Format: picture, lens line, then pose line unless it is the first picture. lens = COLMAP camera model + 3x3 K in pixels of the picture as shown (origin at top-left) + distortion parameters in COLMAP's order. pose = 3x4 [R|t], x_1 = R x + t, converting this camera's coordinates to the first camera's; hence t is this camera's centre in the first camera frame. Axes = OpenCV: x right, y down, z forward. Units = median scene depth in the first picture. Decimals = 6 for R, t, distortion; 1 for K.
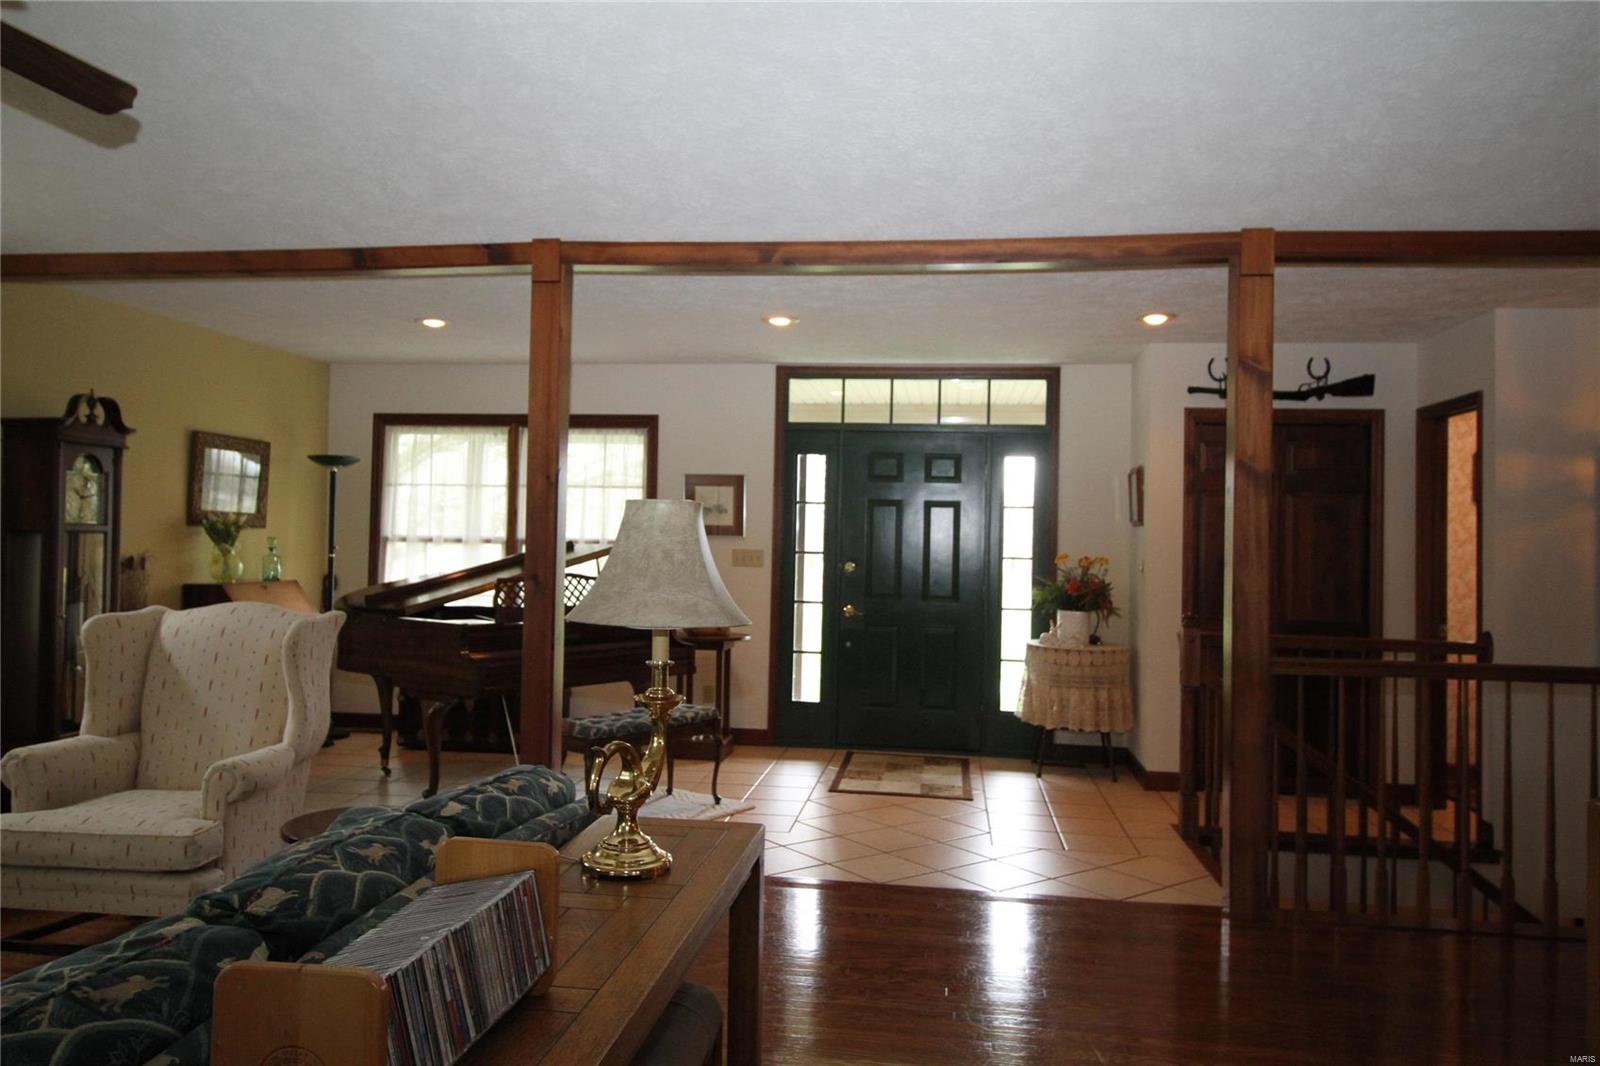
lens RADIAL K [[1136.9, 0, 793.7], [0, 1136.9, 509.8], [0, 0, 1]] dist [0.007424, -0.003532]
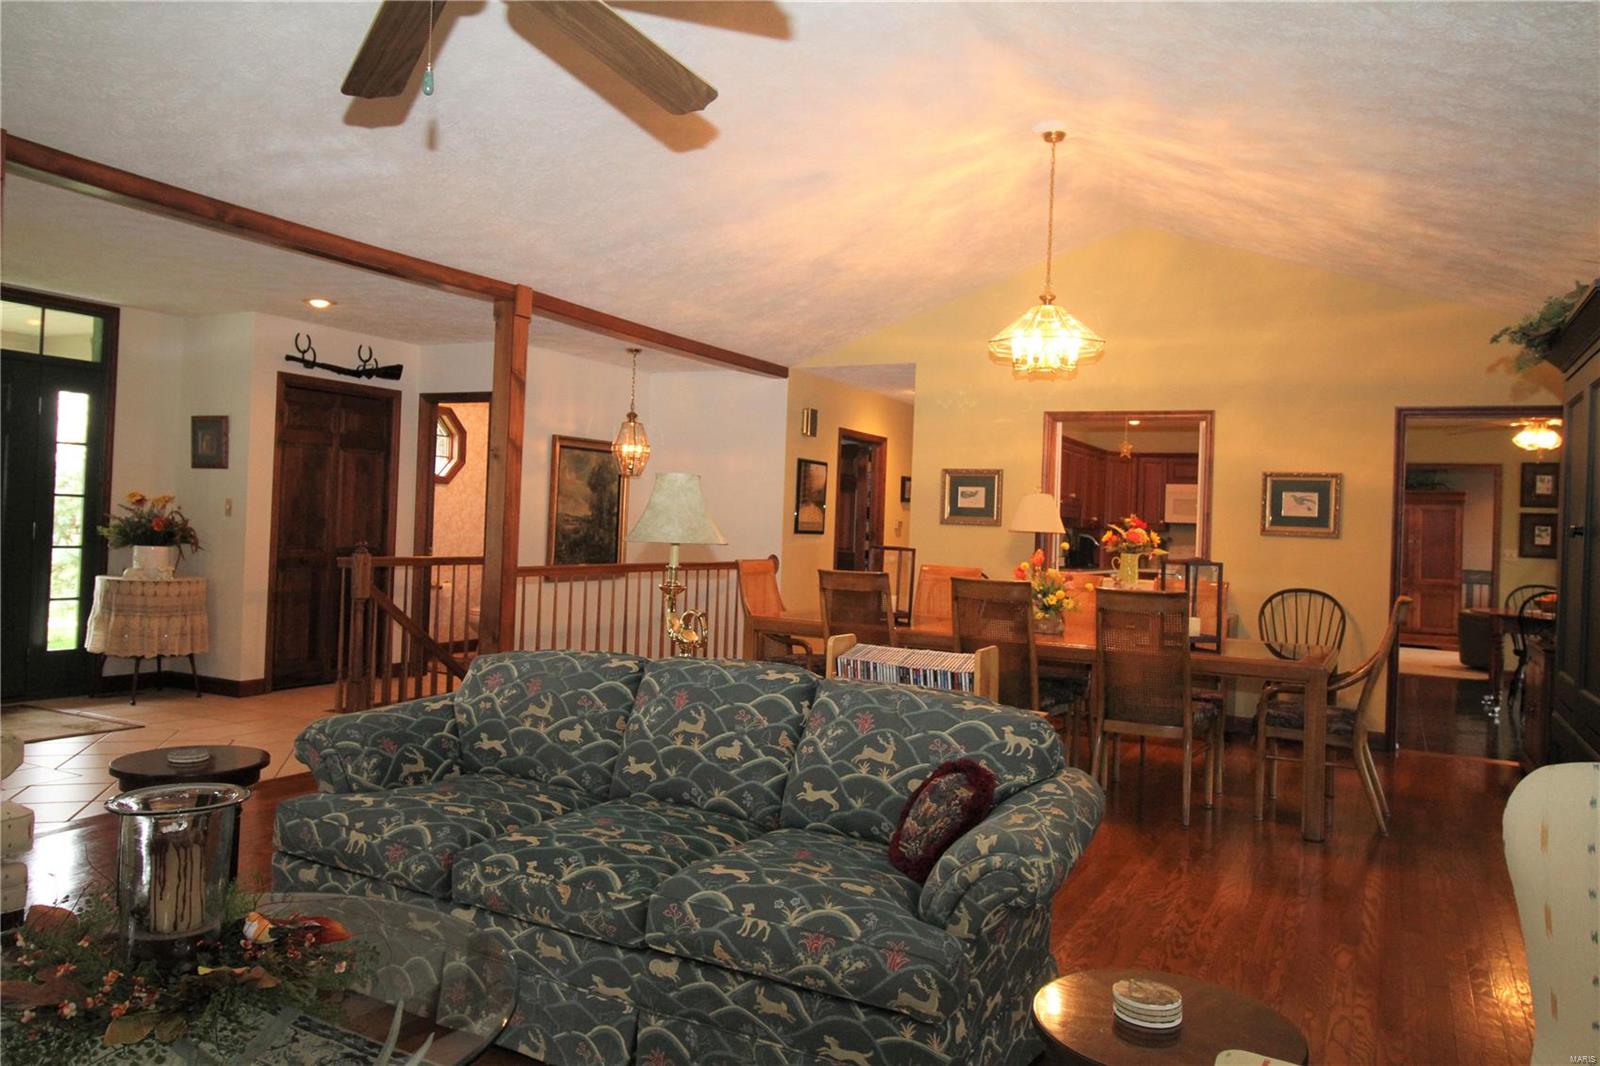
lens RADIAL K [[1136.9, 0, 793.7], [0, 1136.9, 509.8], [0, 0, 1]] dist [0.007424, -0.003532]
pose [[0.343260, 0.001435, 0.939239, -0.570244], [-0.056062, 0.998247, 0.018964, 0.001797], [-0.937566, -0.059165, 0.342739, 0.076808]]
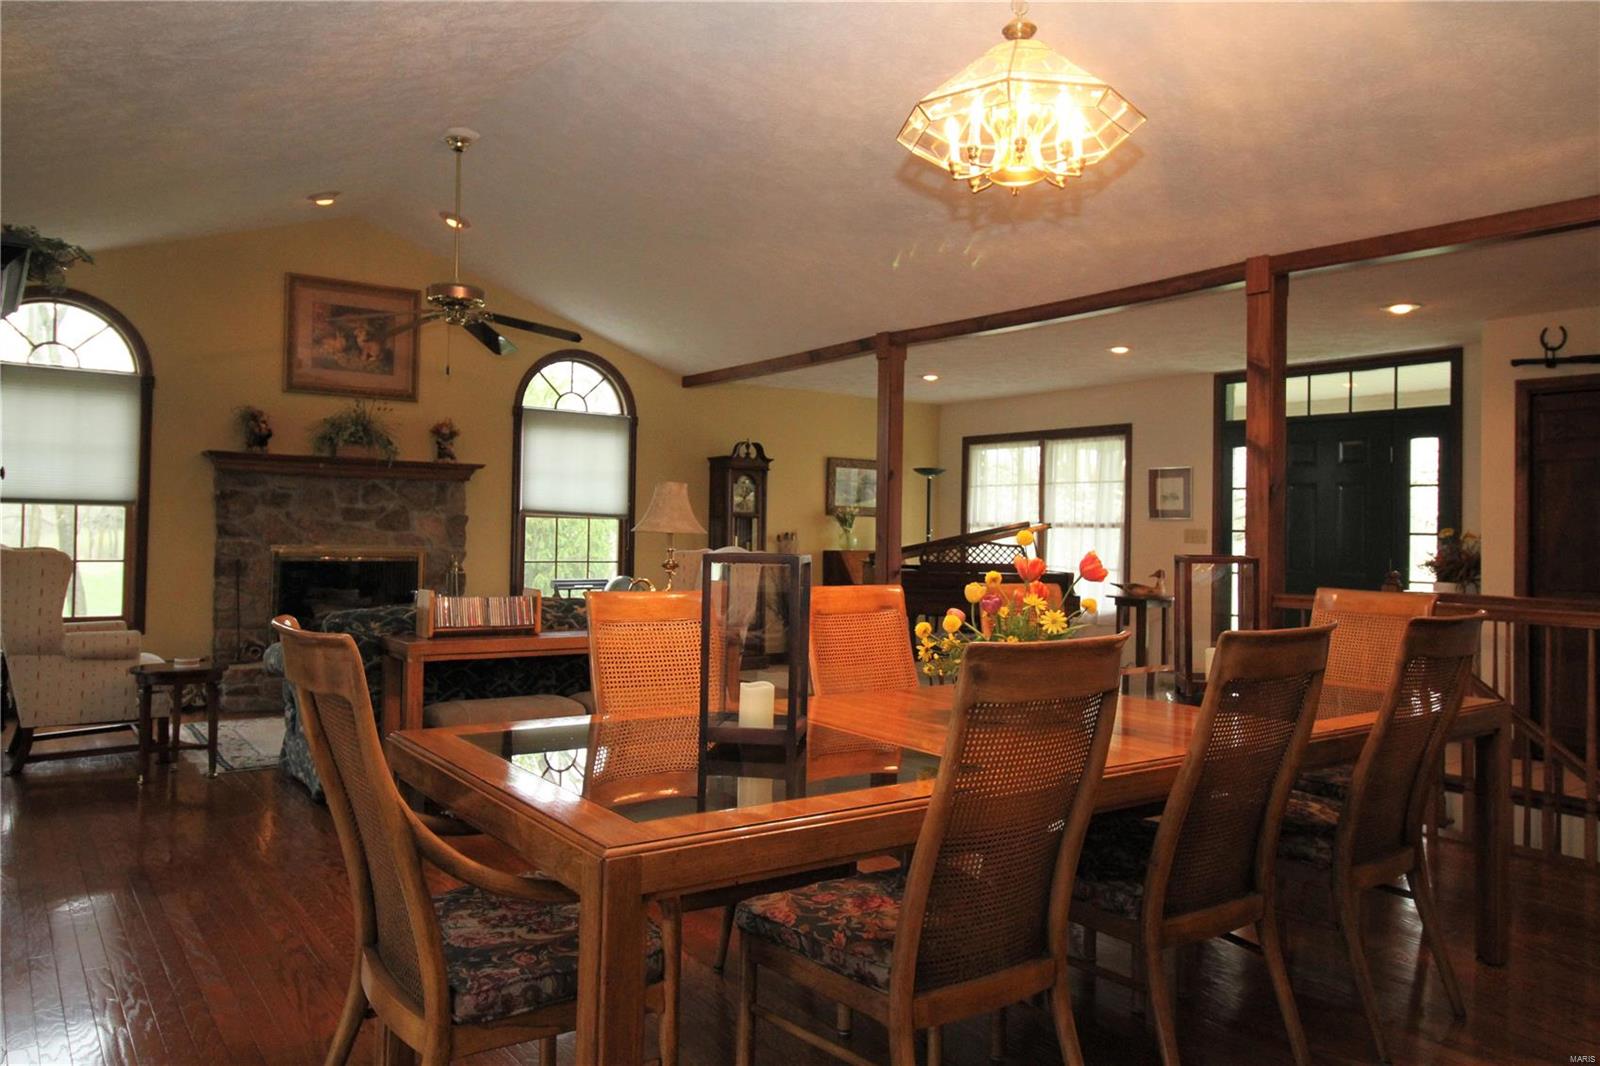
lens RADIAL K [[1136.9, 0, 793.7], [0, 1136.9, 509.8], [0, 0, 1]] dist [0.007424, -0.003532]
pose [[0.695282, -0.022122, -0.718397, 0.604454], [0.015930, 0.999755, -0.015369, 0.030155], [0.718561, -0.000758, 0.695464, -0.169573]]
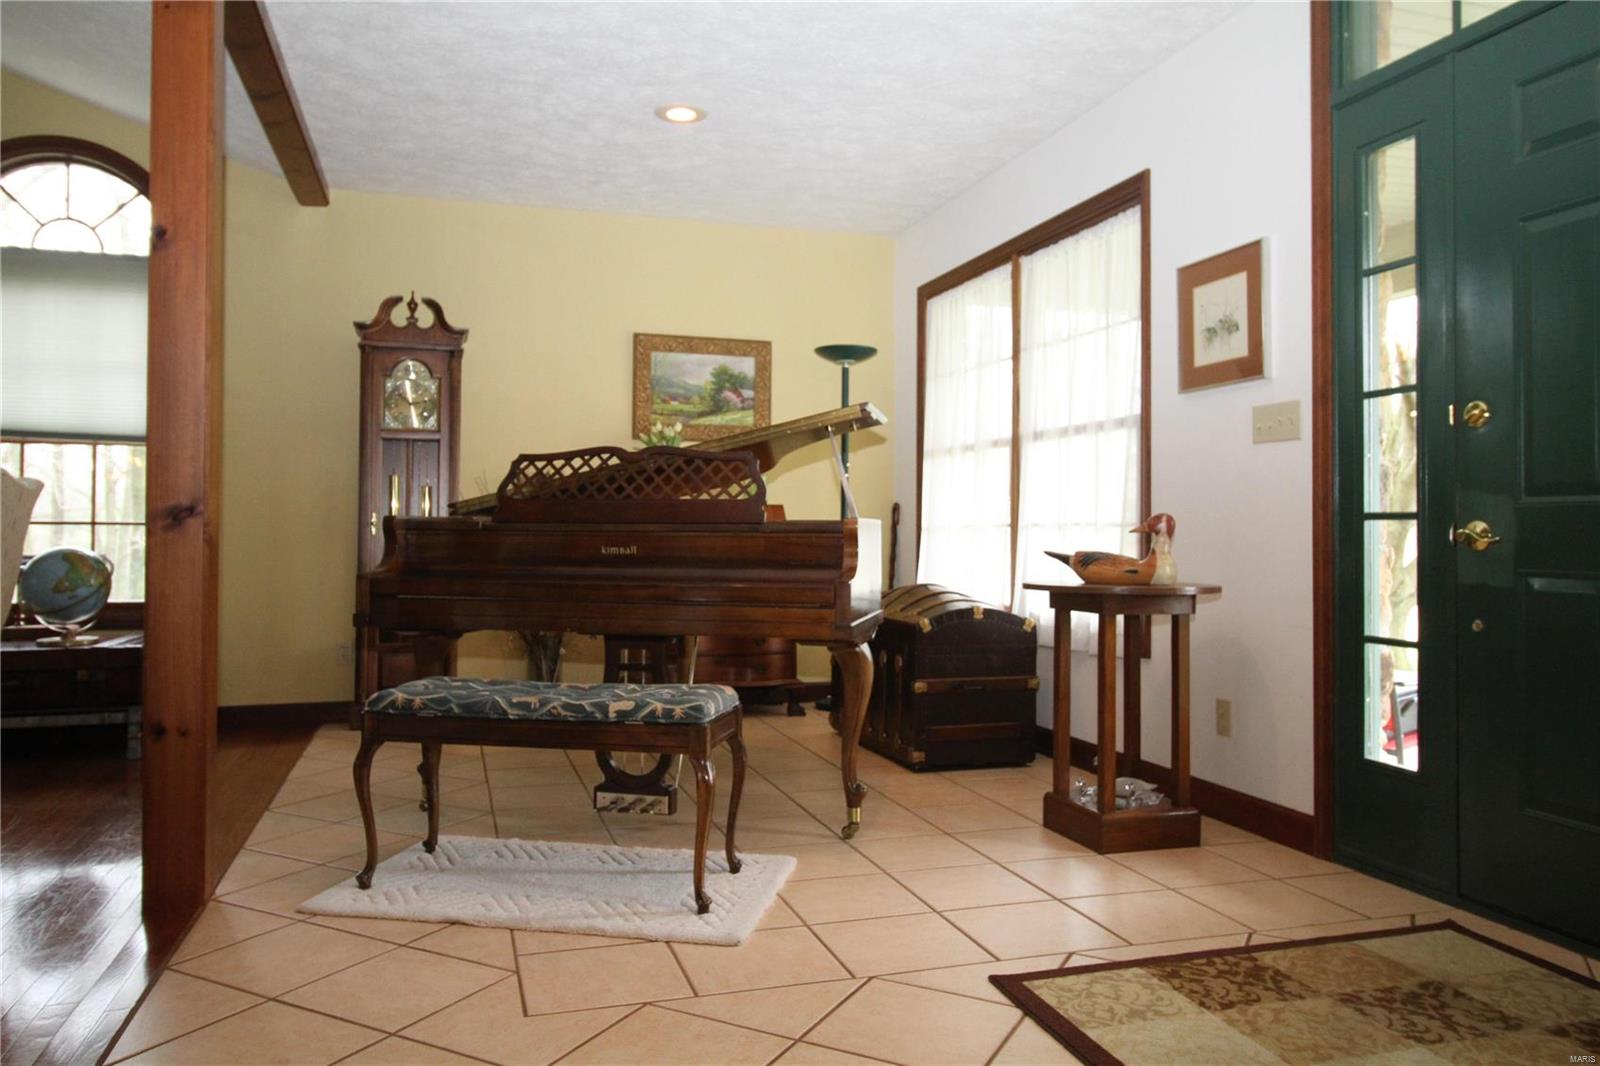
lens RADIAL K [[1167.9, 0, 800.0], [0, 1167.9, 533.0], [0, 0, 1]] dist [0.002926, -0.001335]
pose [[0.422006, -0.022228, -0.906320, 0.333214], [0.026744, 0.999570, -0.012063, 0.097017], [0.906198, -0.019148, 0.422419, 0.724480]]
